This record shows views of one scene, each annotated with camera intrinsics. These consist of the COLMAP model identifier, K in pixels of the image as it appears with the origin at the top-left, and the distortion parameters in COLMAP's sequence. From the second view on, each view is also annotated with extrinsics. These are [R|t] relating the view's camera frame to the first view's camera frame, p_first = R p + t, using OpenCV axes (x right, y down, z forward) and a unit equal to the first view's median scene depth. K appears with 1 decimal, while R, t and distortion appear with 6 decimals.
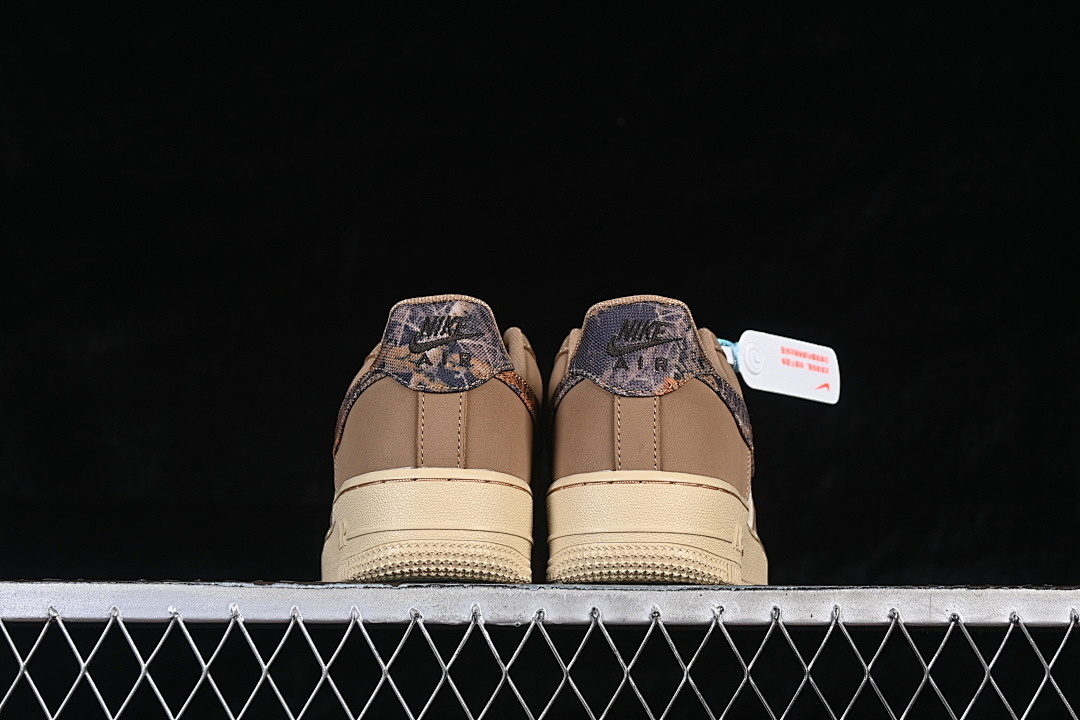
lens RADIAL K [[2291.8, 0, 540.6], [0, 2291.8, 363.1], [0, 0, 1]] dist [-0.067185, 0.000000]
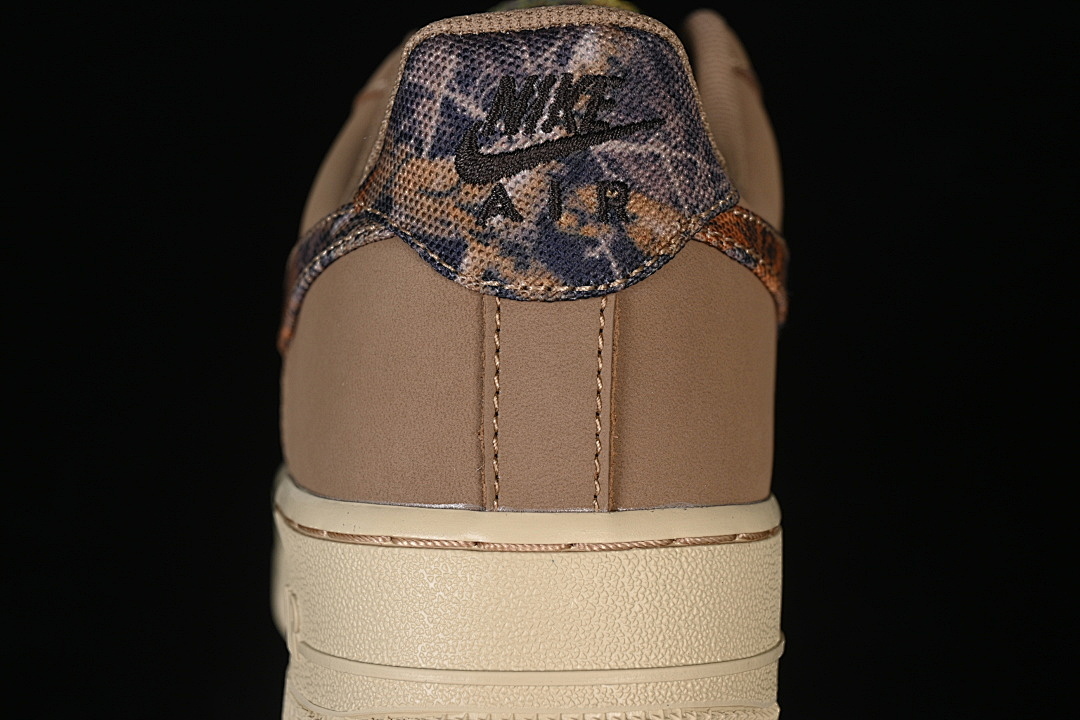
lens RADIAL K [[2291.8, 0, 539.2], [0, 2291.8, 361.4], [0, 0, 1]] dist [-0.067185, 0.000000]
pose [[0.999528, 0.004039, -0.030447, -0.033394], [0.003551, 0.969466, 0.245201, -0.064930], [0.030508, -0.245193, 0.968994, 0.645568]]
